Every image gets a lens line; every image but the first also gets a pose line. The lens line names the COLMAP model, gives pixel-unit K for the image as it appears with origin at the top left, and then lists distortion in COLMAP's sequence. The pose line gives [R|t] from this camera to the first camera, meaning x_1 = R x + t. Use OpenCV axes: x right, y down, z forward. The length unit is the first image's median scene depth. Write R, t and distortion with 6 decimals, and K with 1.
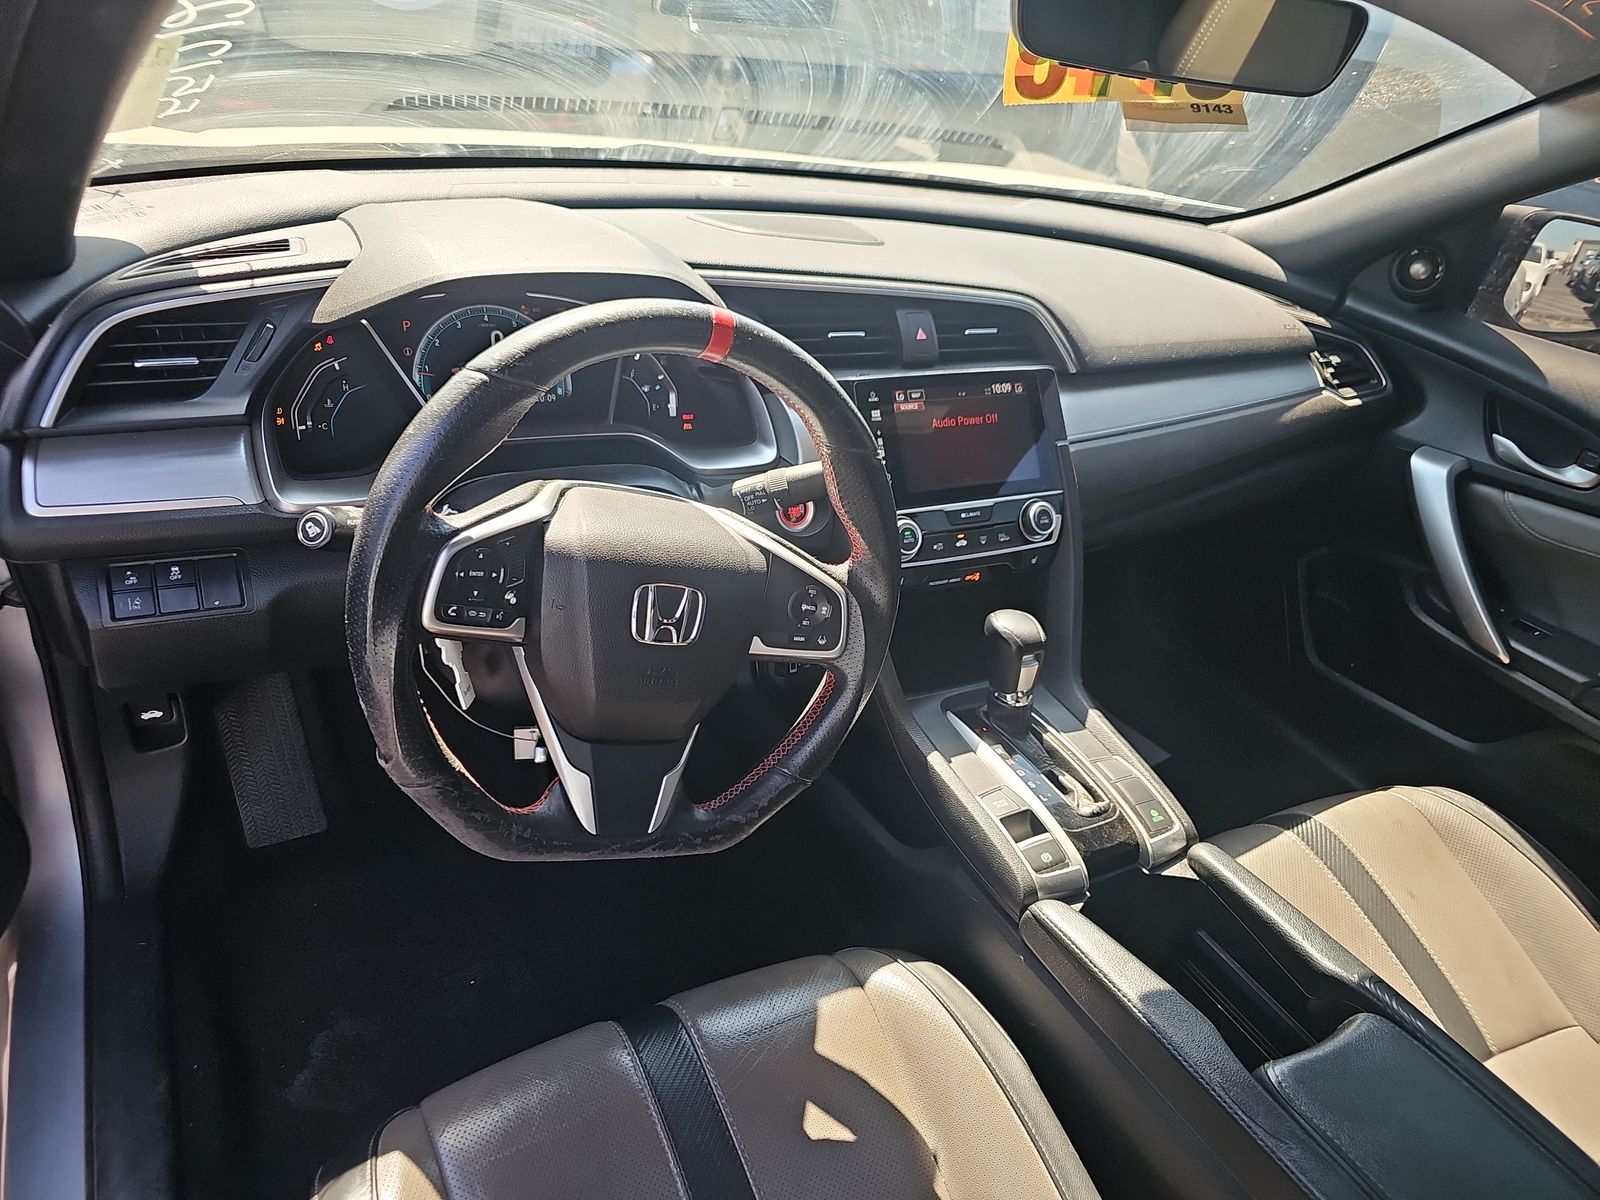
lens RADIAL K [[1029.6, 0, 800.0], [0, 1029.6, 600.0], [0, 0, 1]] dist [-0.086828, 0.066478]
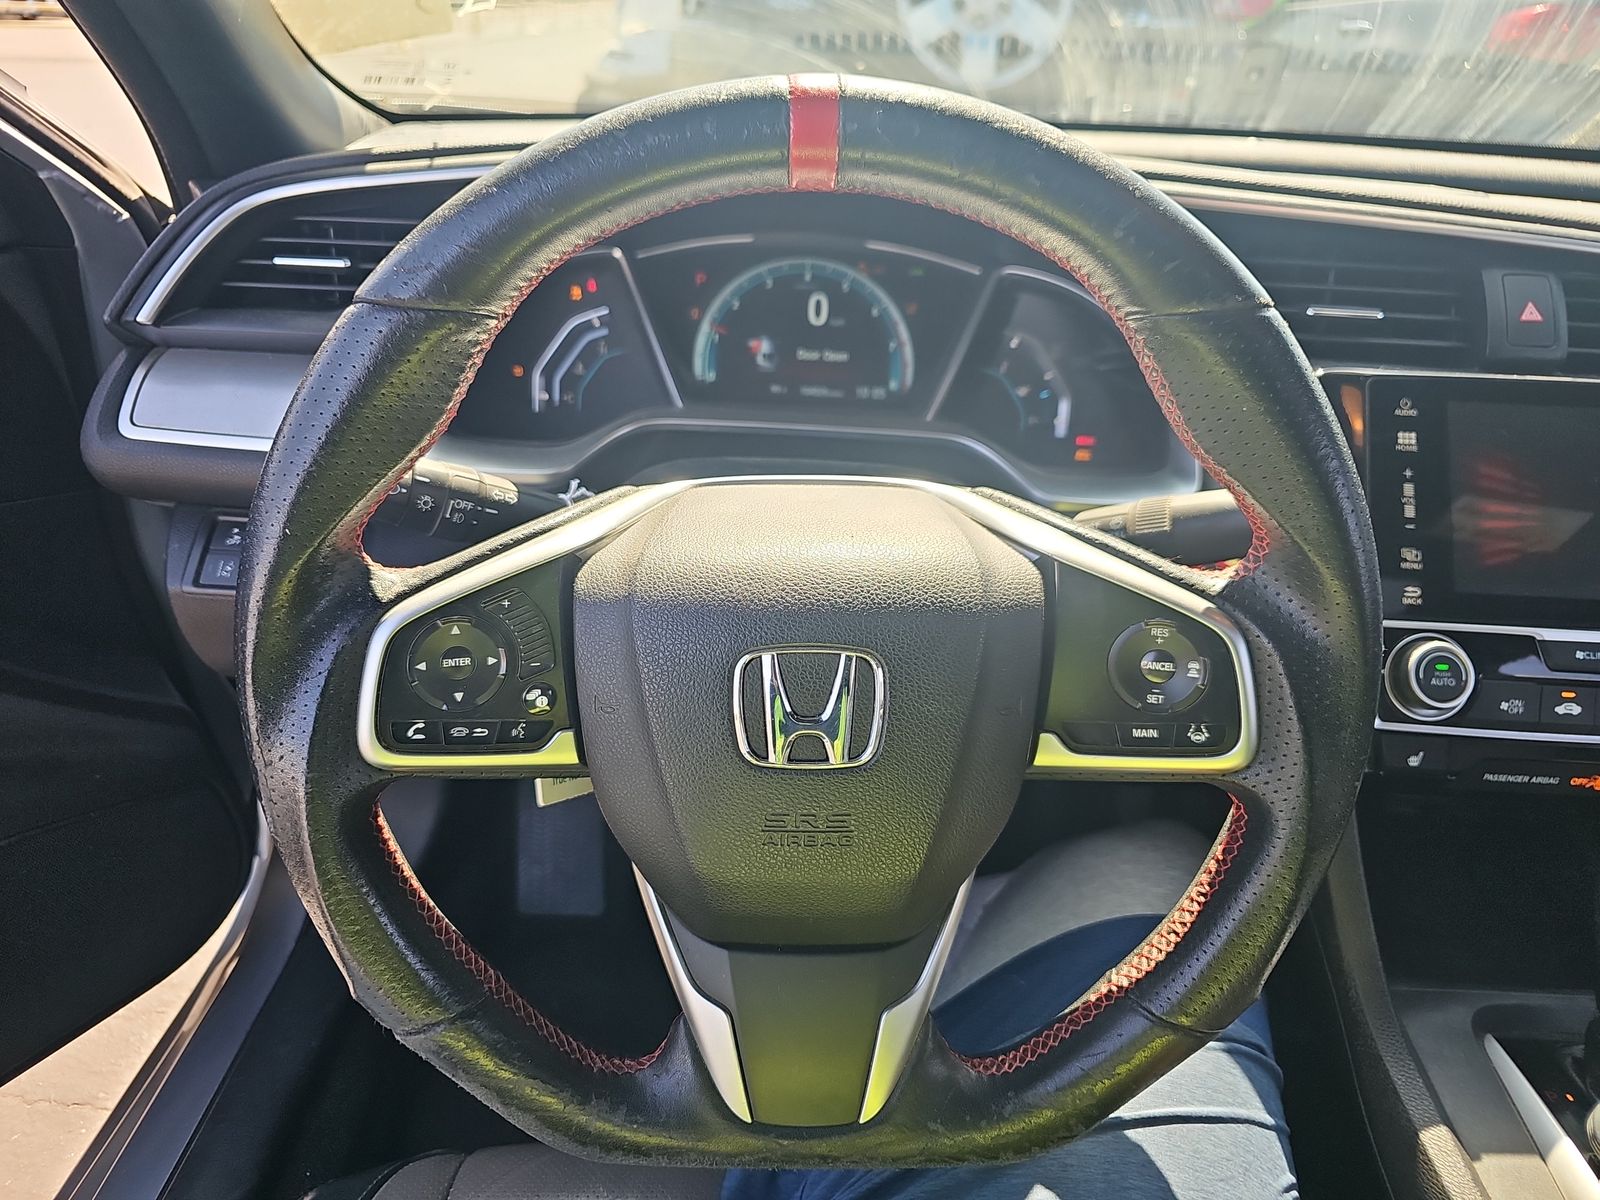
lens RADIAL K [[1029.6, 0, 800.0], [0, 1029.6, 600.0], [0, 0, 1]] dist [-0.086828, 0.066478]
pose [[0.862821, 0.131903, -0.487998, 0.067701], [-0.189582, 0.979332, -0.070488, -0.001694], [0.468614, 0.153334, 0.869994, 0.407909]]
